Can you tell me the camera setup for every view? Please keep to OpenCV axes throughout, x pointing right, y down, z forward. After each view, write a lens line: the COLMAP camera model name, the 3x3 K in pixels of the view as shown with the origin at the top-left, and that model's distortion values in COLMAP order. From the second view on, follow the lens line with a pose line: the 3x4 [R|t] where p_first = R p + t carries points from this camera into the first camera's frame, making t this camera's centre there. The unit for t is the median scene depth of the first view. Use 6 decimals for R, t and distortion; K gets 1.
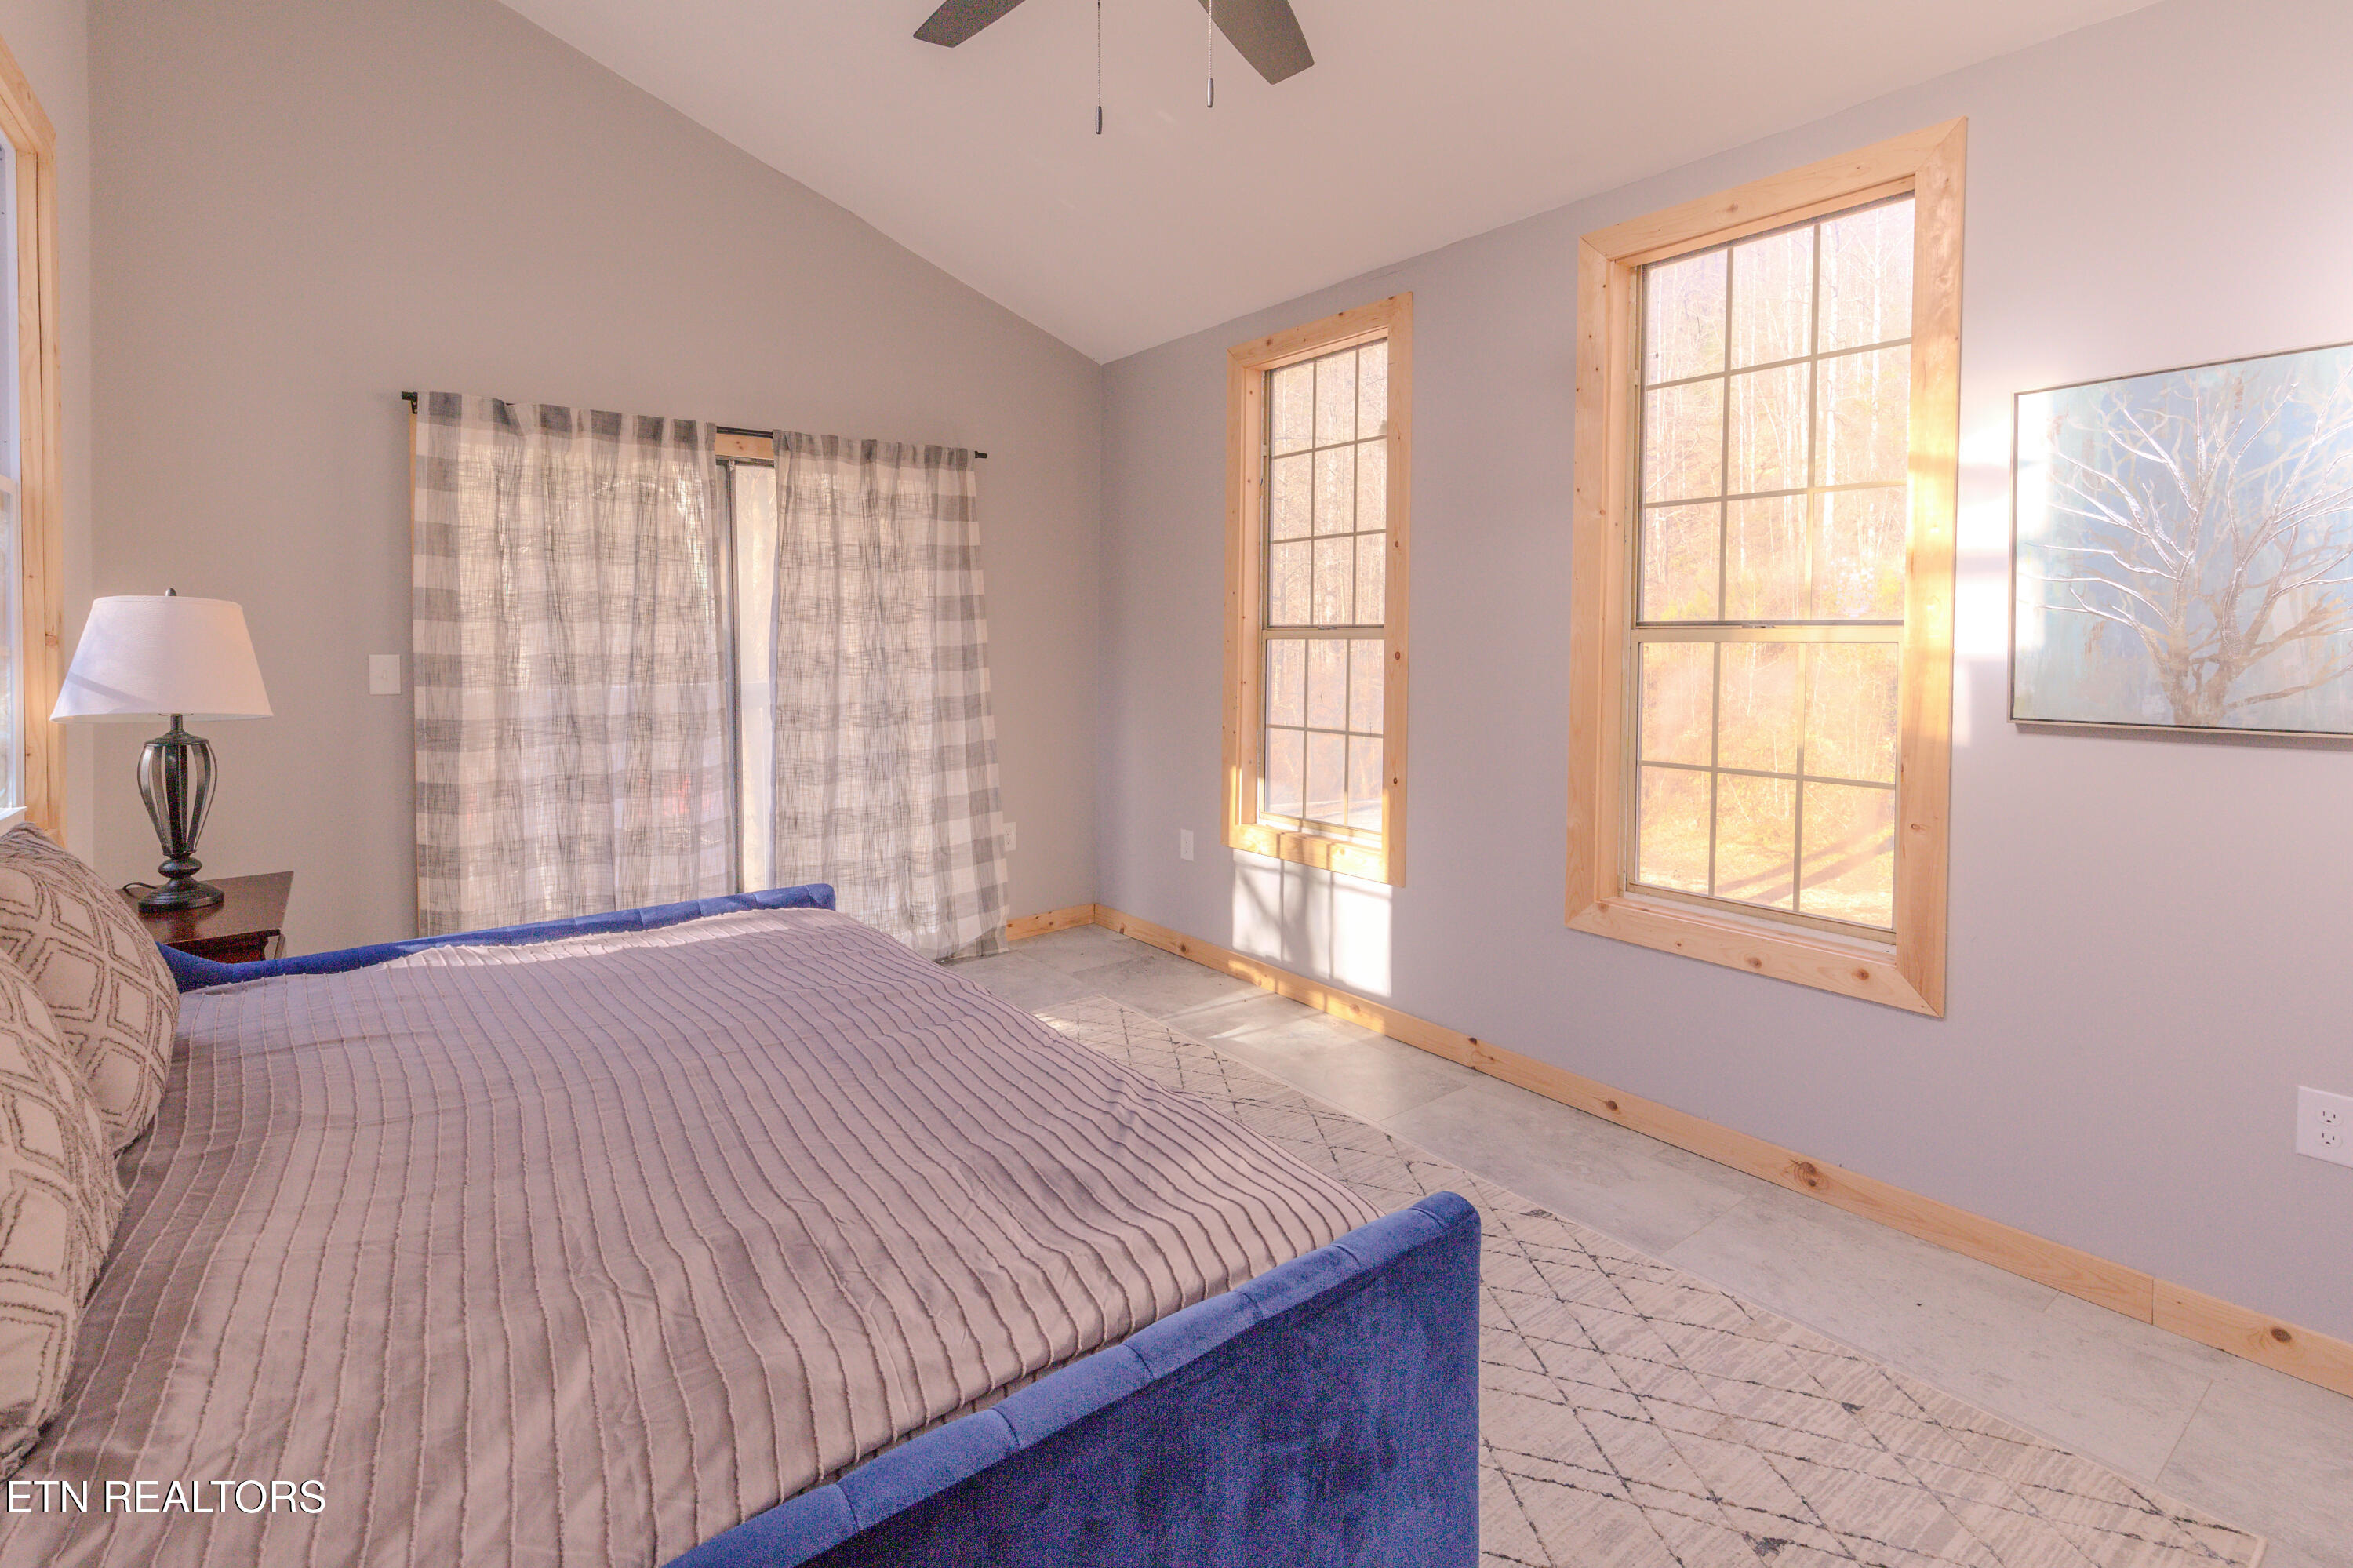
lens RADIAL K [[1075.5, 0, 1177.5], [0, 1075.5, 686.3], [0, 0, 1]] dist [-0.001062, 0.000109]
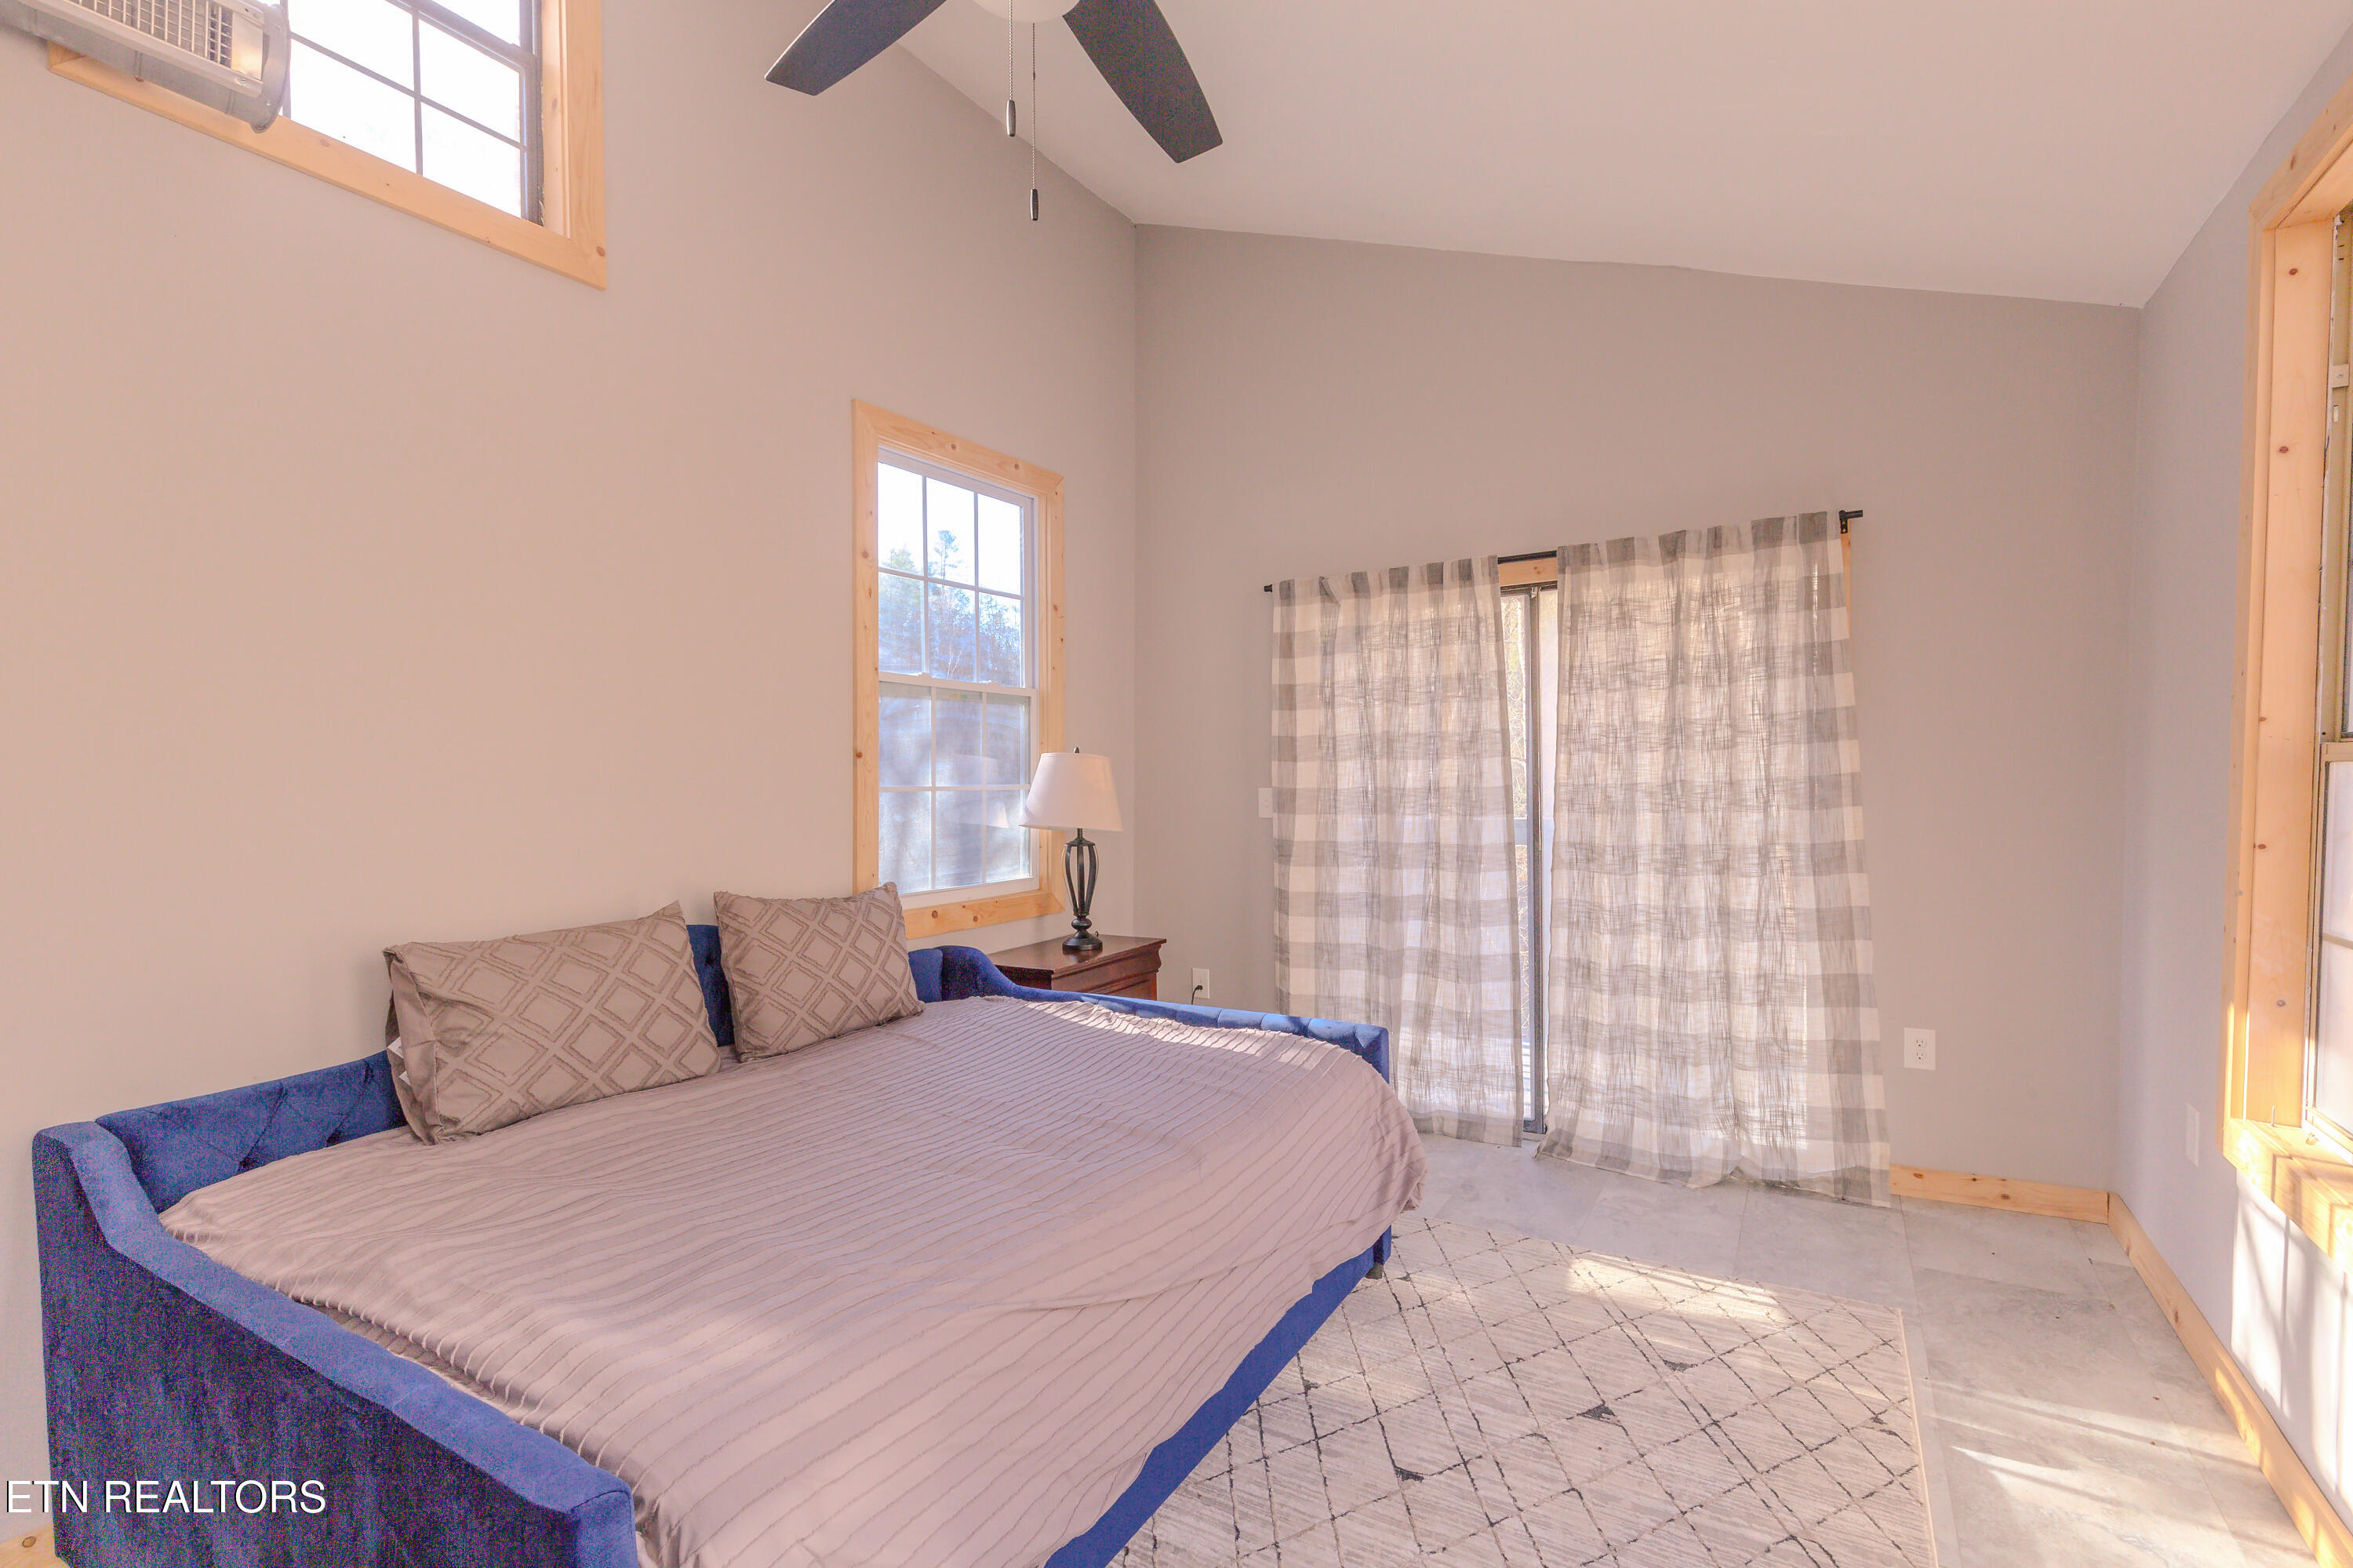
lens RADIAL K [[1084.9, 0, 1172.6], [0, 1084.9, 808.3], [0, 0, 1]] dist [0.002023, 0.000378]
pose [[0.360006, 0.025296, -0.932607, 0.378735], [-0.021885, 0.999586, 0.018665, -0.021939], [0.932693, 0.013691, 0.360411, 0.343341]]
